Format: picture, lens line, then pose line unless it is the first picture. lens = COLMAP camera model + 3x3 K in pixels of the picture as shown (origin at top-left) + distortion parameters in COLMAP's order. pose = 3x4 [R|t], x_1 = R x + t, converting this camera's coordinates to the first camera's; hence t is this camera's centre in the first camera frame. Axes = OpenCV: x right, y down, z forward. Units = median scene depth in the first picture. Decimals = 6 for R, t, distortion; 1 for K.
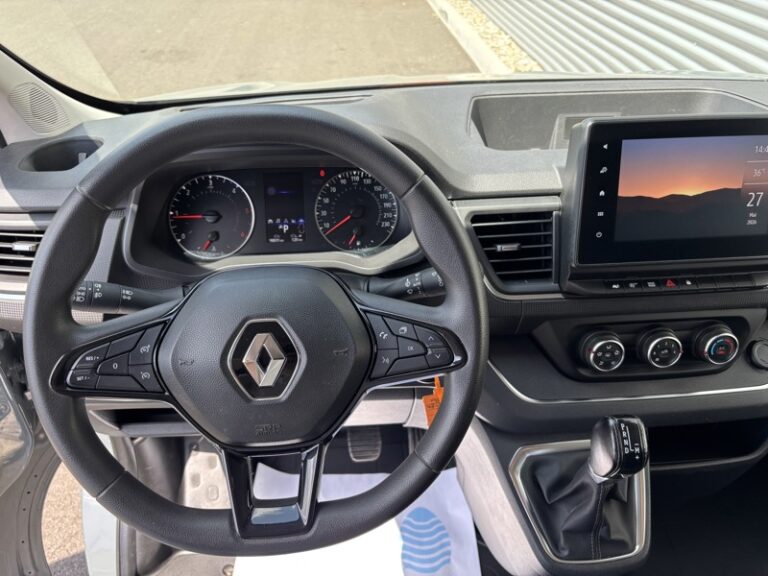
lens RADIAL K [[599.4, 0, 386.7], [0, 599.4, 286.4], [0, 0, 1]] dist [0.007034, -0.009149]
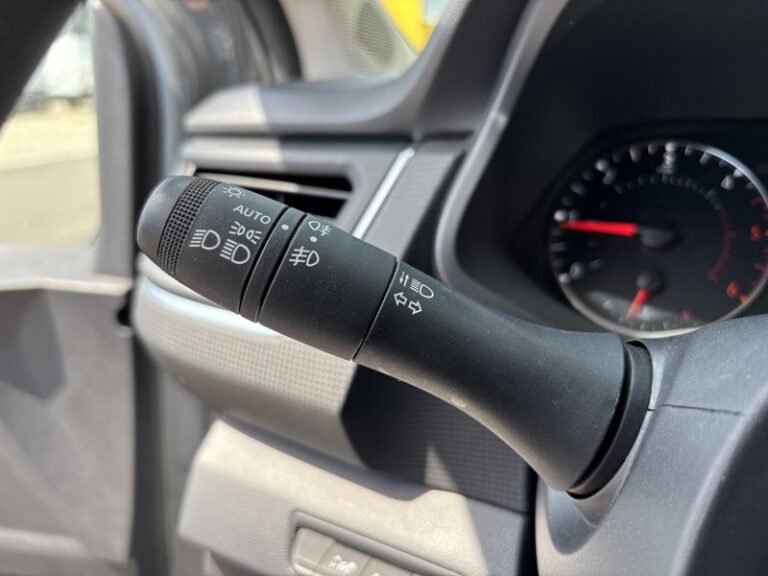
lens RADIAL K [[599.4, 0, 384.3], [0, 599.4, 285.4], [0, 0, 1]] dist [0.007034, -0.009149]
pose [[0.850762, 0.138435, -0.506991, -0.239254], [-0.273224, 0.940575, -0.201662, 0.047398], [0.448946, 0.310089, 0.838029, 0.591763]]
